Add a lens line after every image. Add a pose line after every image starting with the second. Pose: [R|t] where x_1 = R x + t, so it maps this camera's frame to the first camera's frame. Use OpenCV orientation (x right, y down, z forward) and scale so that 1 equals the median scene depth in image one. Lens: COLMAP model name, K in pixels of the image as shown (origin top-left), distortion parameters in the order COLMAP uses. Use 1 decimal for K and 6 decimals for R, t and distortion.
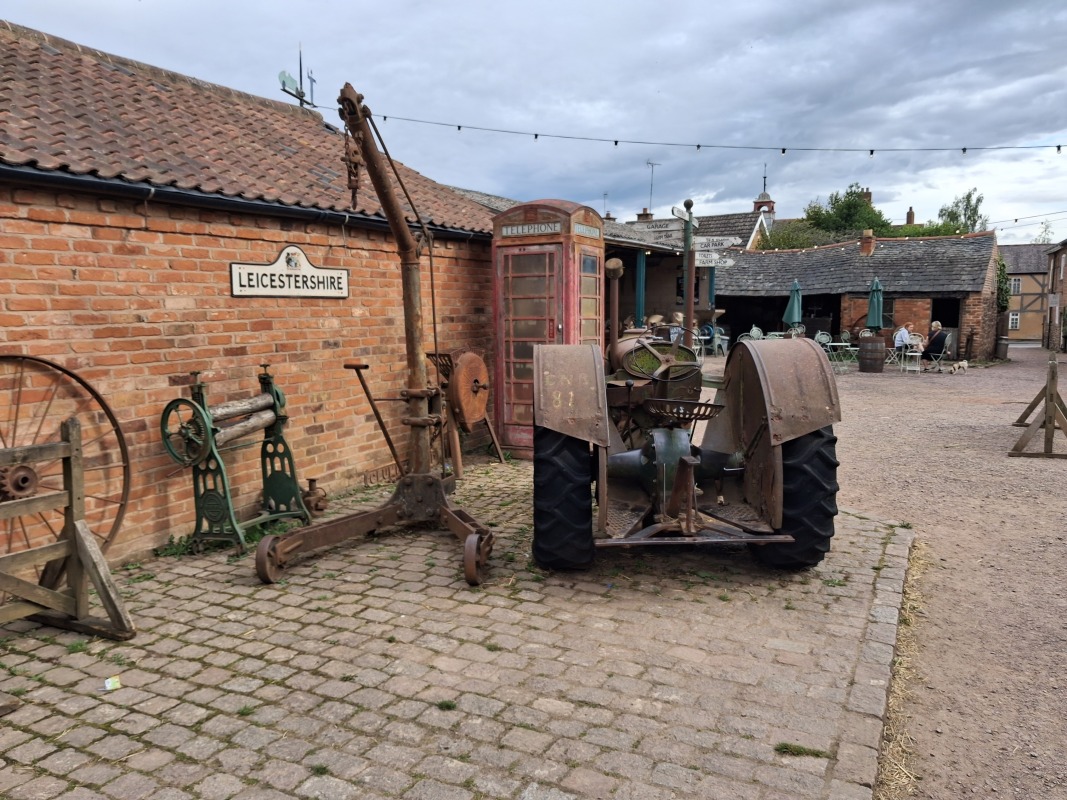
lens RADIAL K [[841.3, 0, 533.5], [0, 841.3, 400.0], [0, 0, 1]] dist [-0.006510, -0.001047]
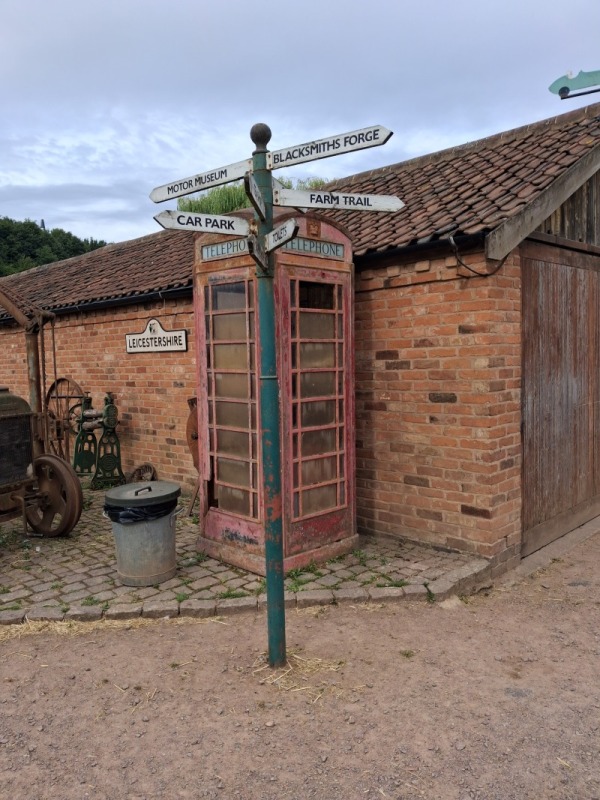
lens RADIAL K [[646.0, 0, 300.0], [0, 646.0, 400.0], [0, 0, 1]] dist [0.006826, -0.000854]
pose [[-0.298591, 0.093104, -0.949829, 0.764623], [-0.065986, 0.990835, 0.117867, -0.191130], [0.952097, 0.097870, -0.289711, 1.594200]]
